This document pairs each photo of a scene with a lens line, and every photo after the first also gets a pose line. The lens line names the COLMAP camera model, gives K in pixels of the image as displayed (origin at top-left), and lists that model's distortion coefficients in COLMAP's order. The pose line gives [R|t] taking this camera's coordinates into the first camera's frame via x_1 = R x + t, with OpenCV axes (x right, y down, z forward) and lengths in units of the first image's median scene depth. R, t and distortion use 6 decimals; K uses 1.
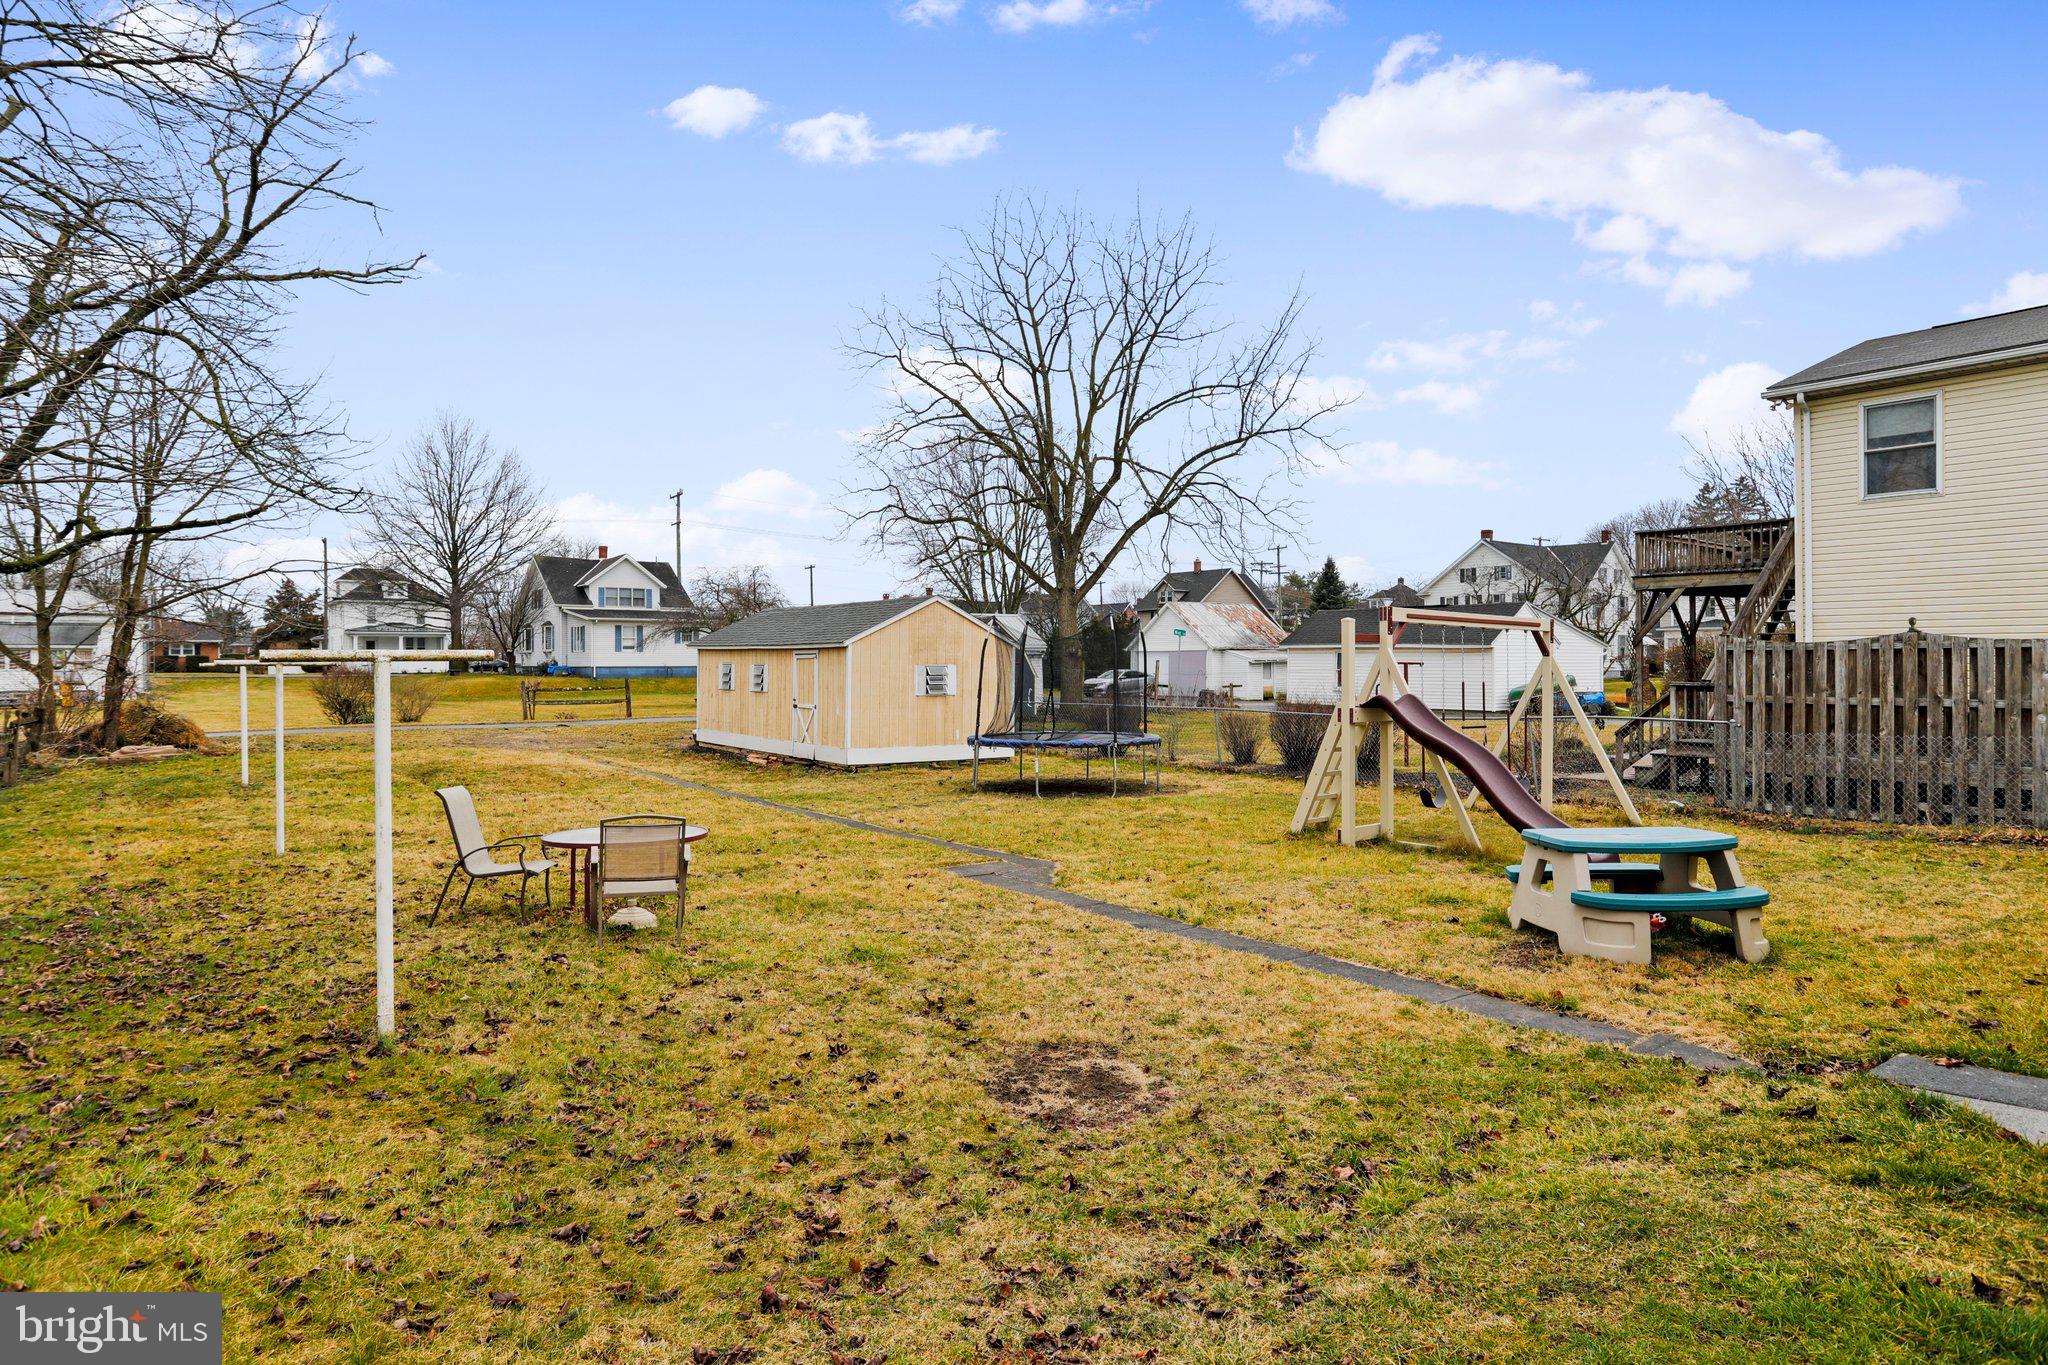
lens RADIAL K [[1141.9, 0, 1024.0], [0, 1141.9, 682.5], [0, 0, 1]] dist [-0.049627, 0.027072]
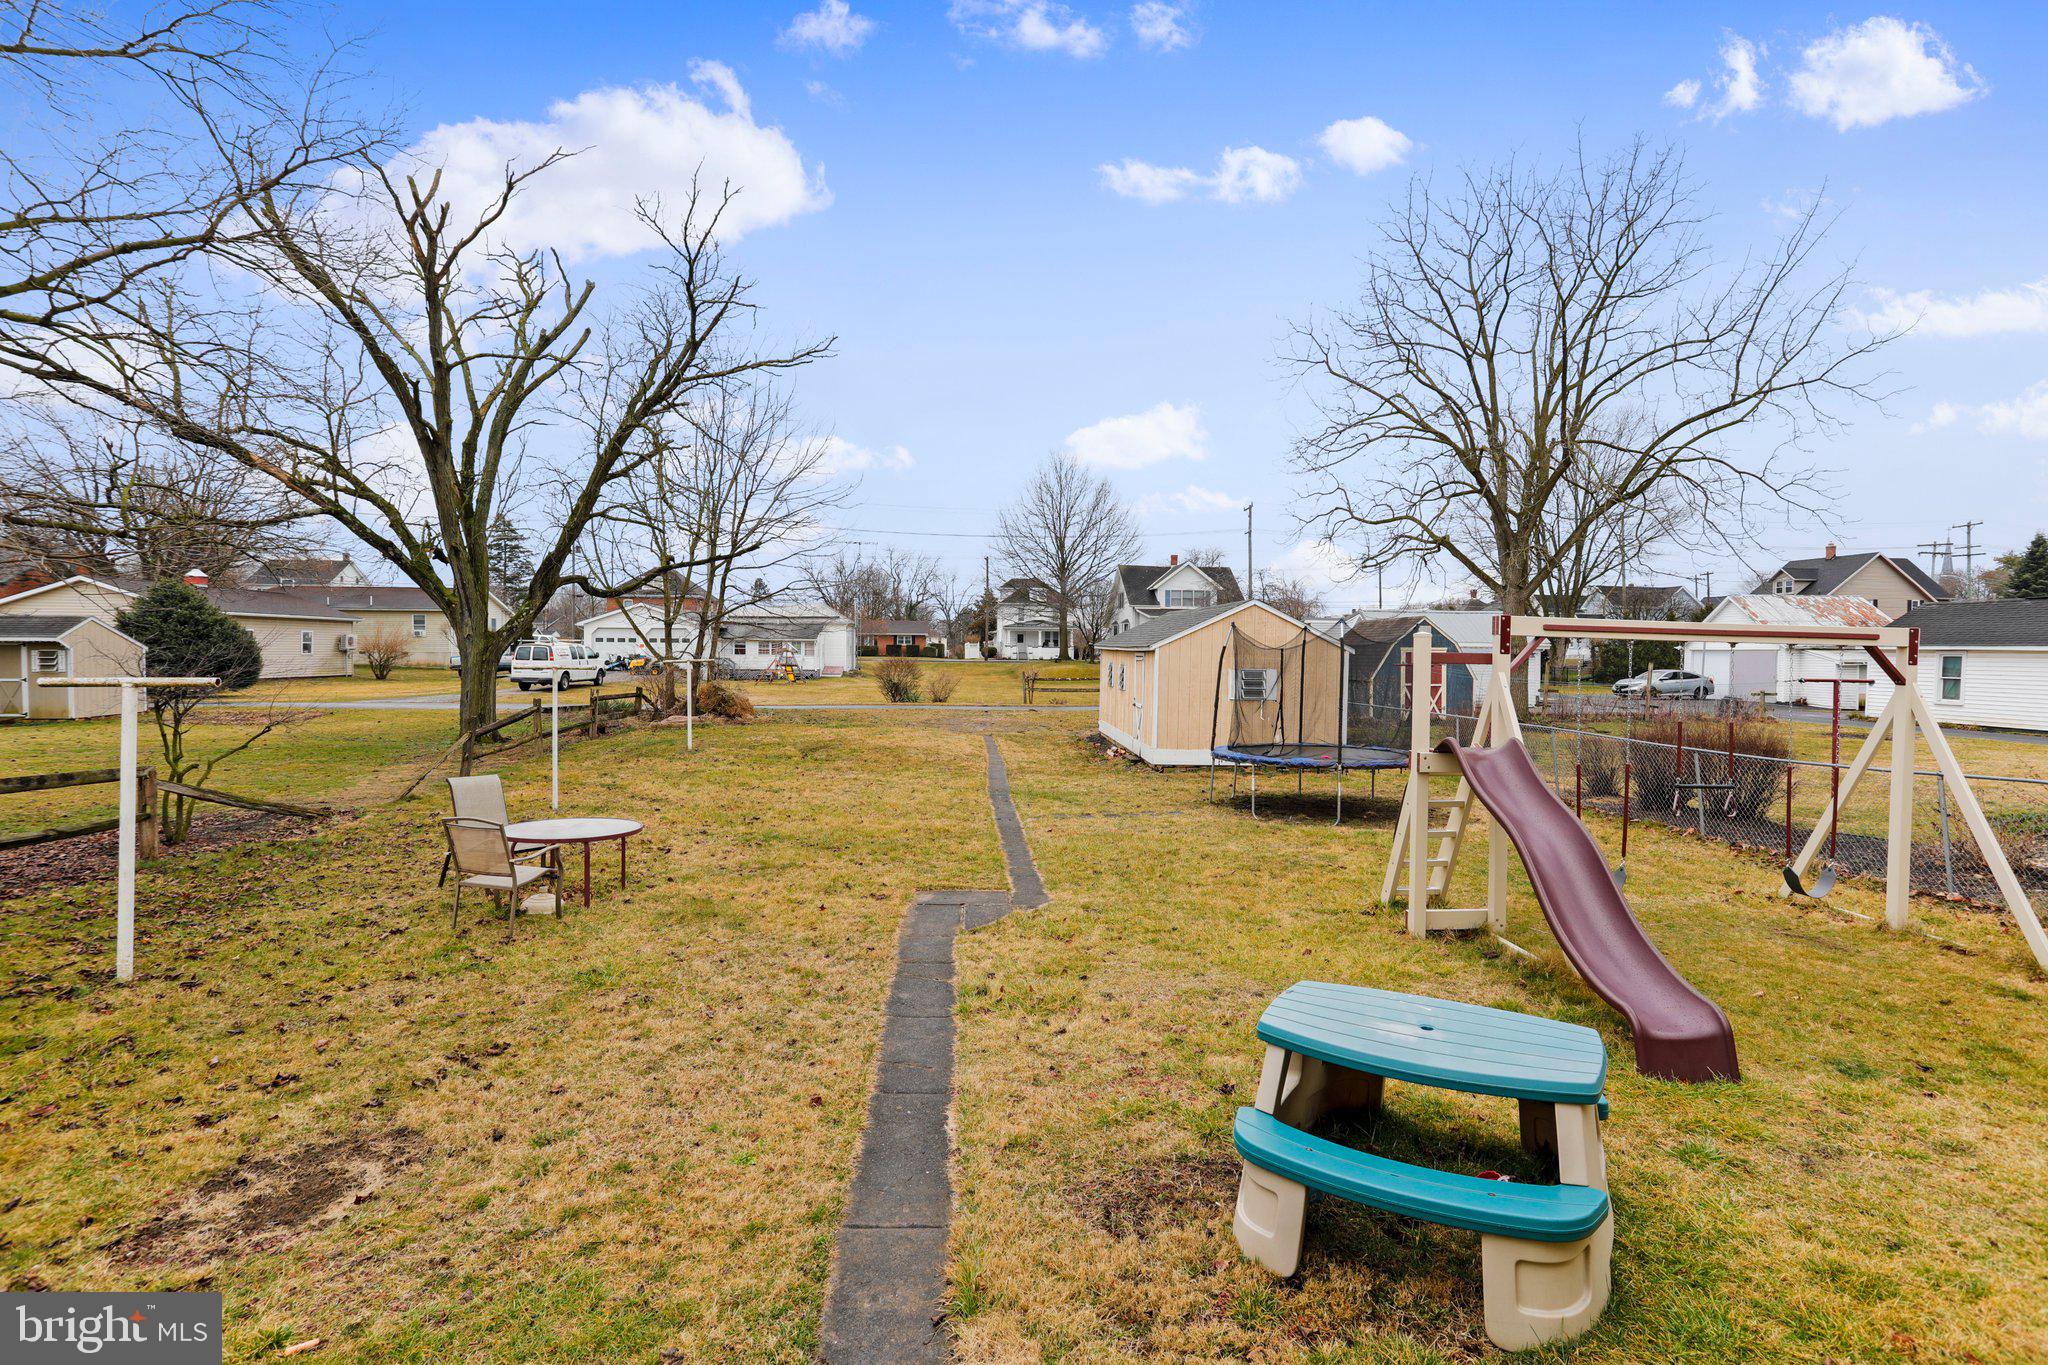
lens RADIAL K [[996.6, 0, 1025.7], [0, 996.6, 669.9], [0, 0, 1]] dist [-0.068435, 0.039695]
pose [[0.831533, 0.021583, -0.555056, 0.095353], [-0.020992, 0.999752, 0.007427, -0.007003], [0.555079, 0.005476, 0.831780, 0.071166]]
